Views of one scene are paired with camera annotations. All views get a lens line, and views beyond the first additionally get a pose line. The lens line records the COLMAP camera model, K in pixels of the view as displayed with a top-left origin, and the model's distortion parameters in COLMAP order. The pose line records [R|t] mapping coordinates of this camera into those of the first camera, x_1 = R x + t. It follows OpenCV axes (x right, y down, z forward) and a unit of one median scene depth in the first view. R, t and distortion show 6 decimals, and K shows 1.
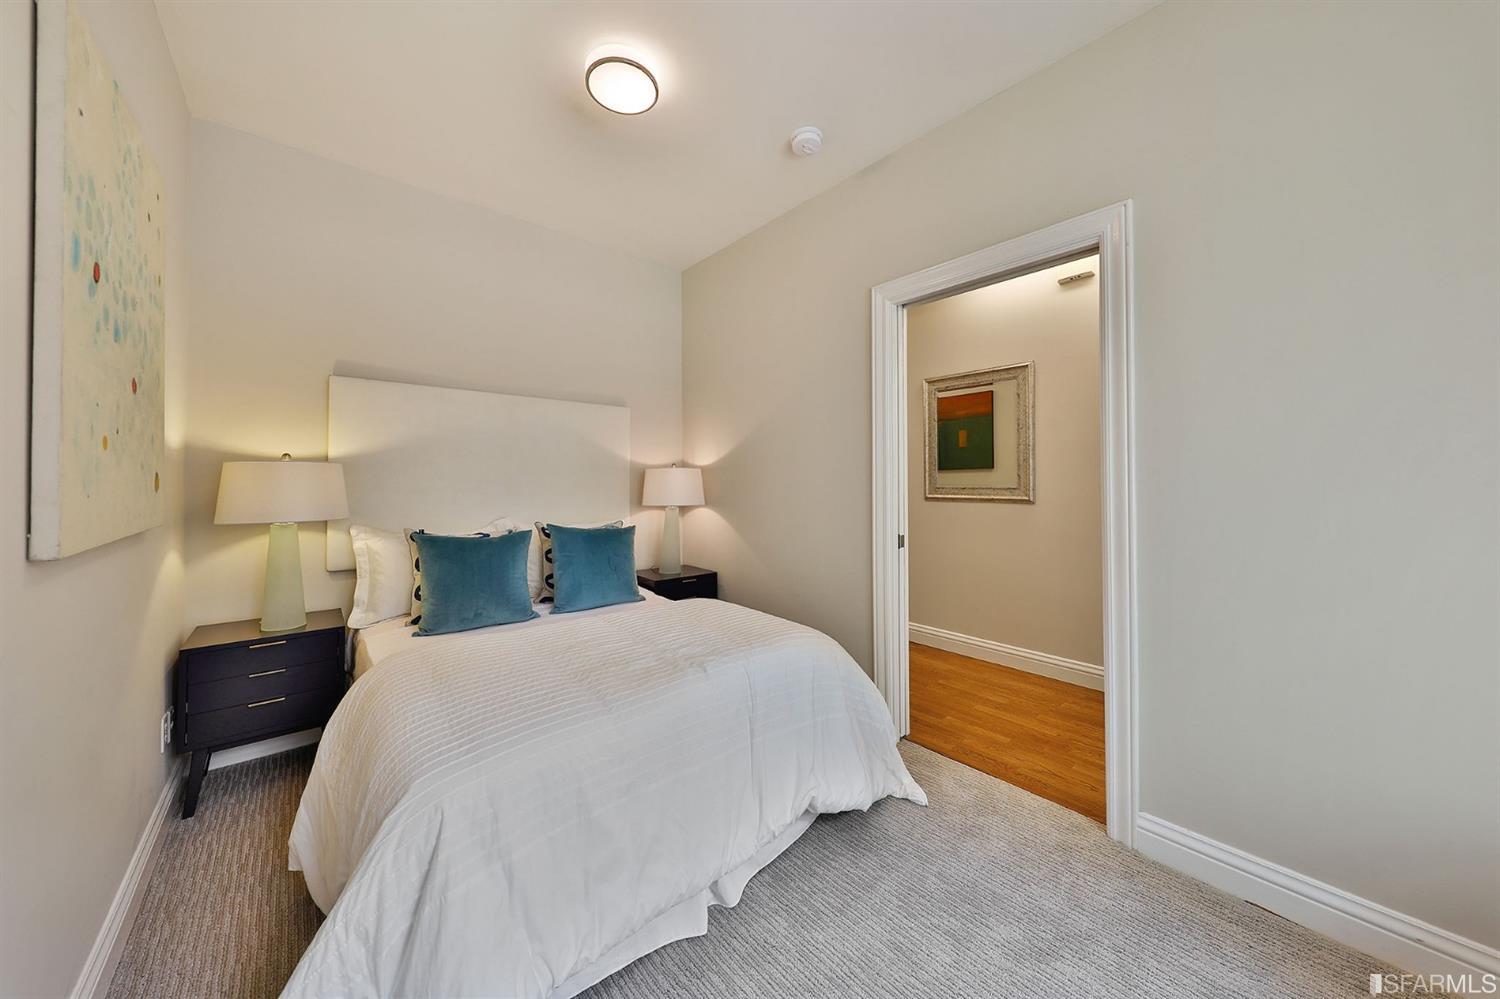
lens RADIAL K [[499.2, 0, 752.4], [0, 499.2, 496.6], [0, 0, 1]] dist [0.001900, 0.000097]
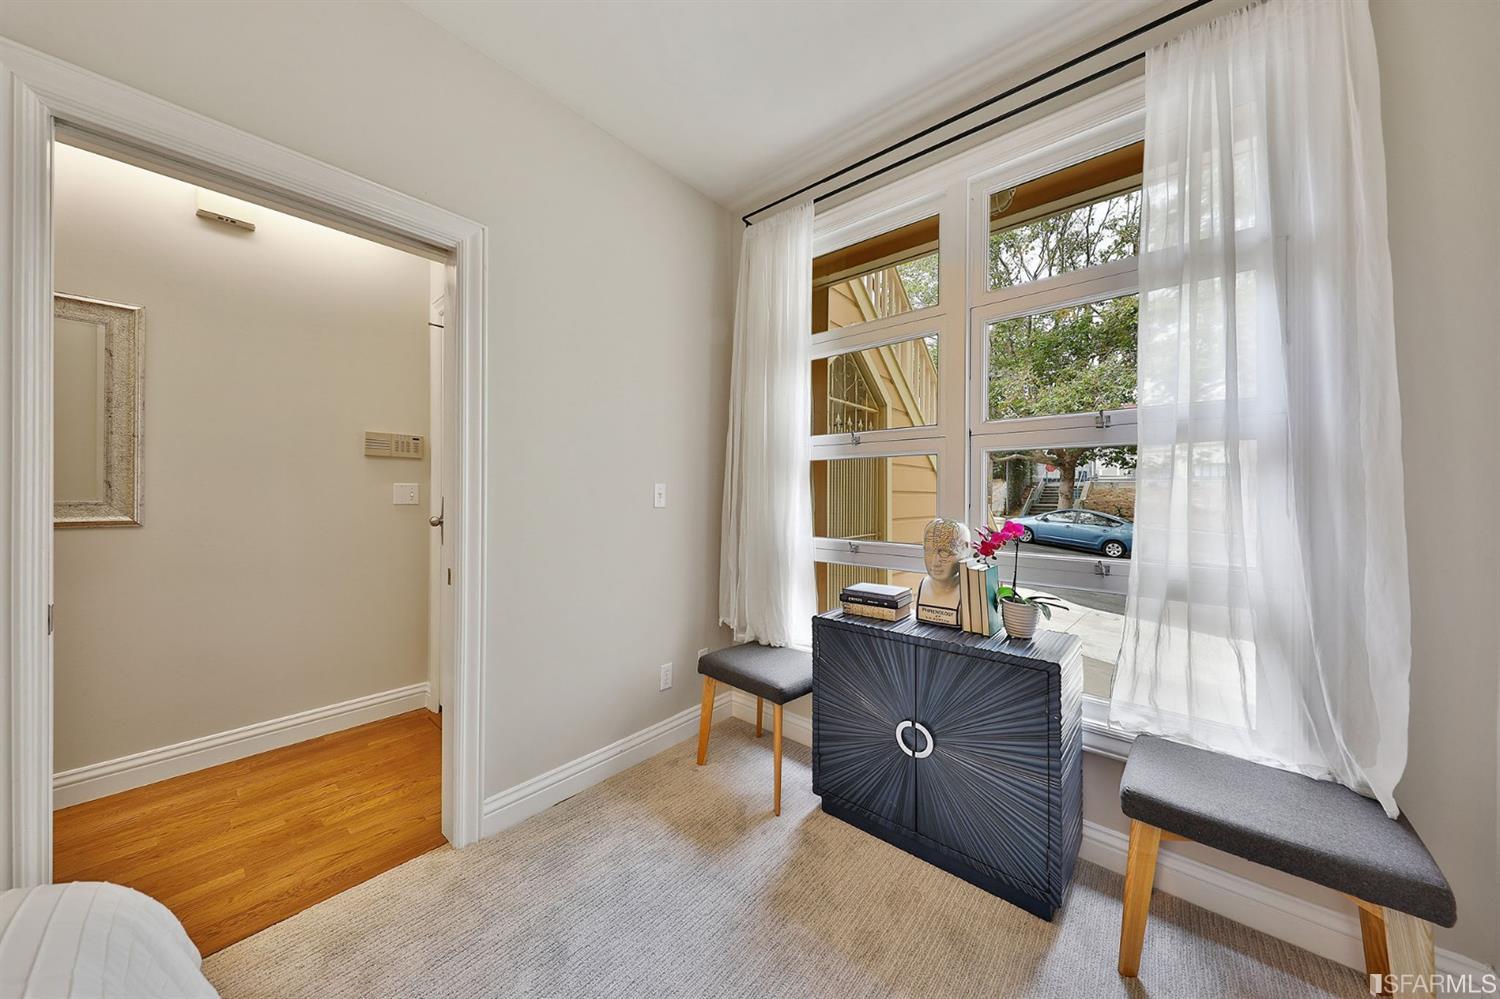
lens RADIAL K [[499.2, 0, 755.4], [0, 499.2, 495.5], [0, 0, 1]] dist [0.001900, 0.000097]
pose [[-0.122930, 0.016814, 0.992273, -0.258749], [0.039720, 0.999139, -0.012010, 0.019025], [-0.991620, 0.037936, -0.123492, 0.397395]]
